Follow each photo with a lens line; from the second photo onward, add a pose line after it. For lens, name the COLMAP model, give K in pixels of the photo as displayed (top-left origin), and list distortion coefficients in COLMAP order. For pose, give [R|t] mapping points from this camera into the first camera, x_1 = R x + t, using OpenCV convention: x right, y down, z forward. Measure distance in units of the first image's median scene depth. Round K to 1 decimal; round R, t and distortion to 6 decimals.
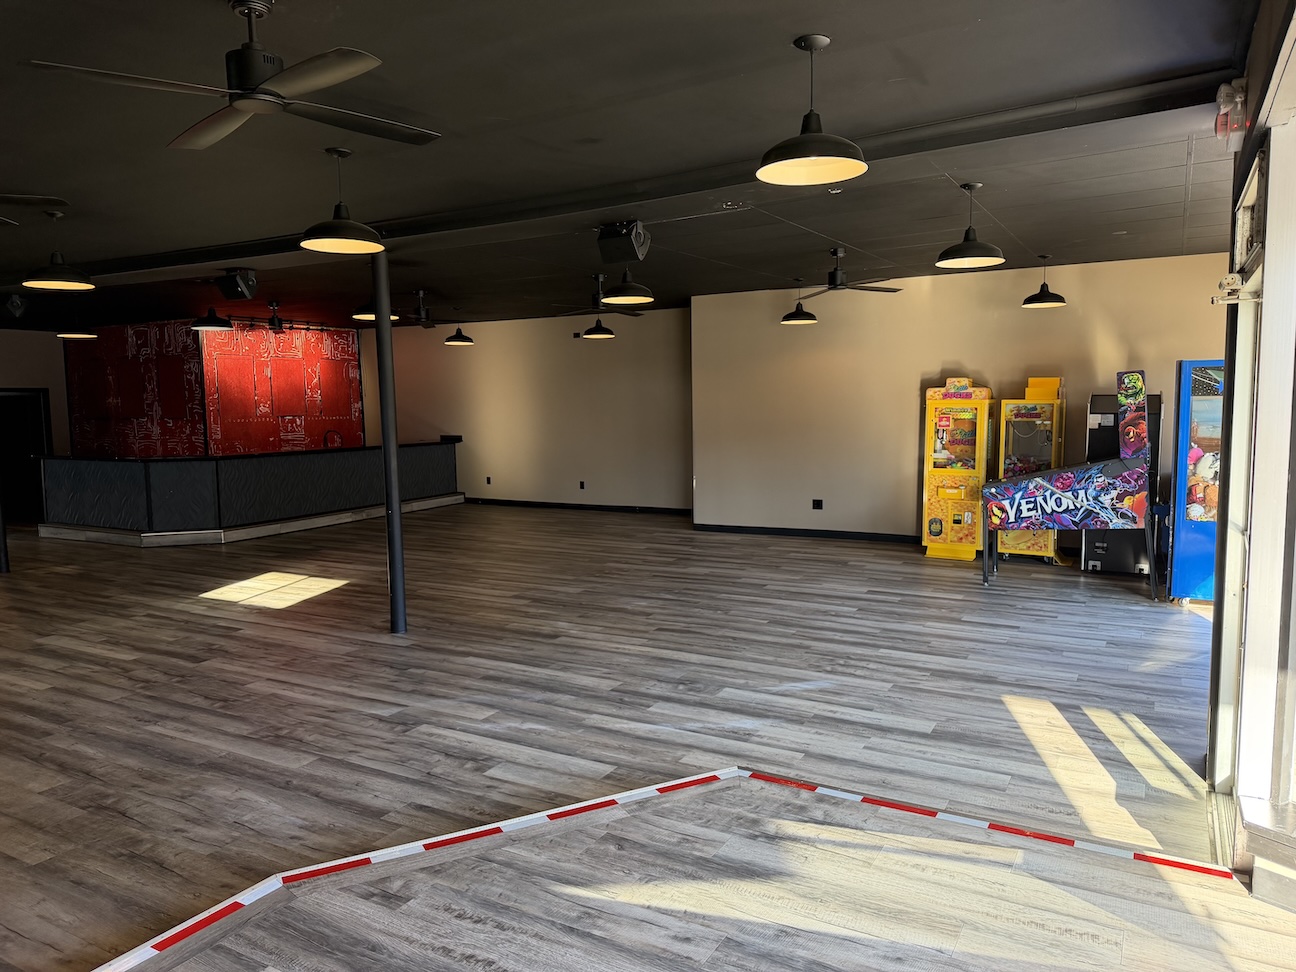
lens RADIAL K [[909.4, 0, 648.0], [0, 909.4, 486.0], [0, 0, 1]] dist [0.047909, -0.081146]
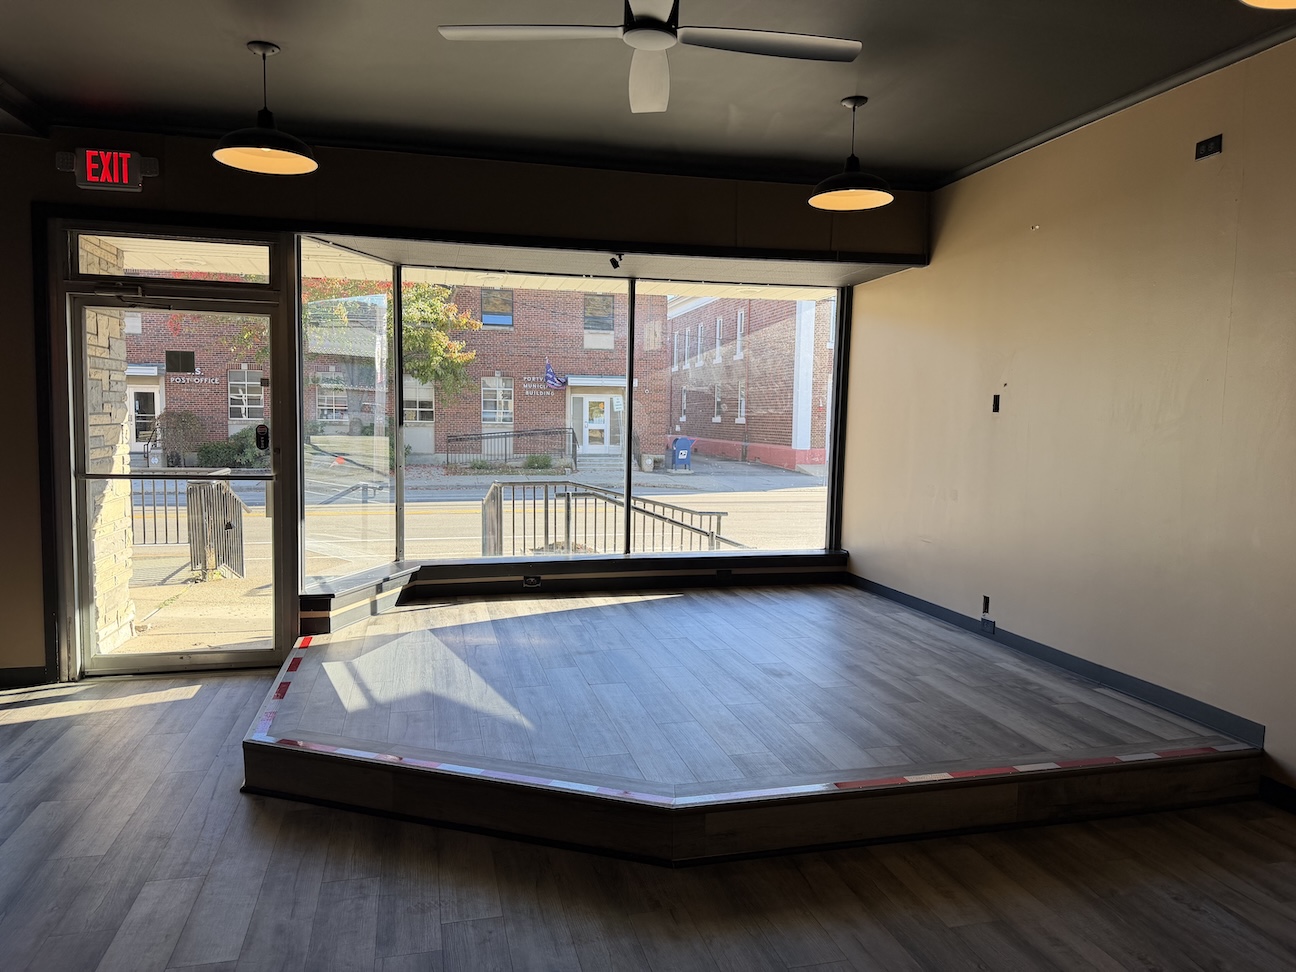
lens RADIAL K [[900.7, 0, 648.0], [0, 900.7, 486.0], [0, 0, 1]] dist [0.058769, -0.076736]
pose [[-0.690634, -0.053078, 0.721254, -0.430789], [0.063456, 0.989009, 0.133544, -0.028114], [-0.720415, 0.137998, -0.679676, 0.647813]]
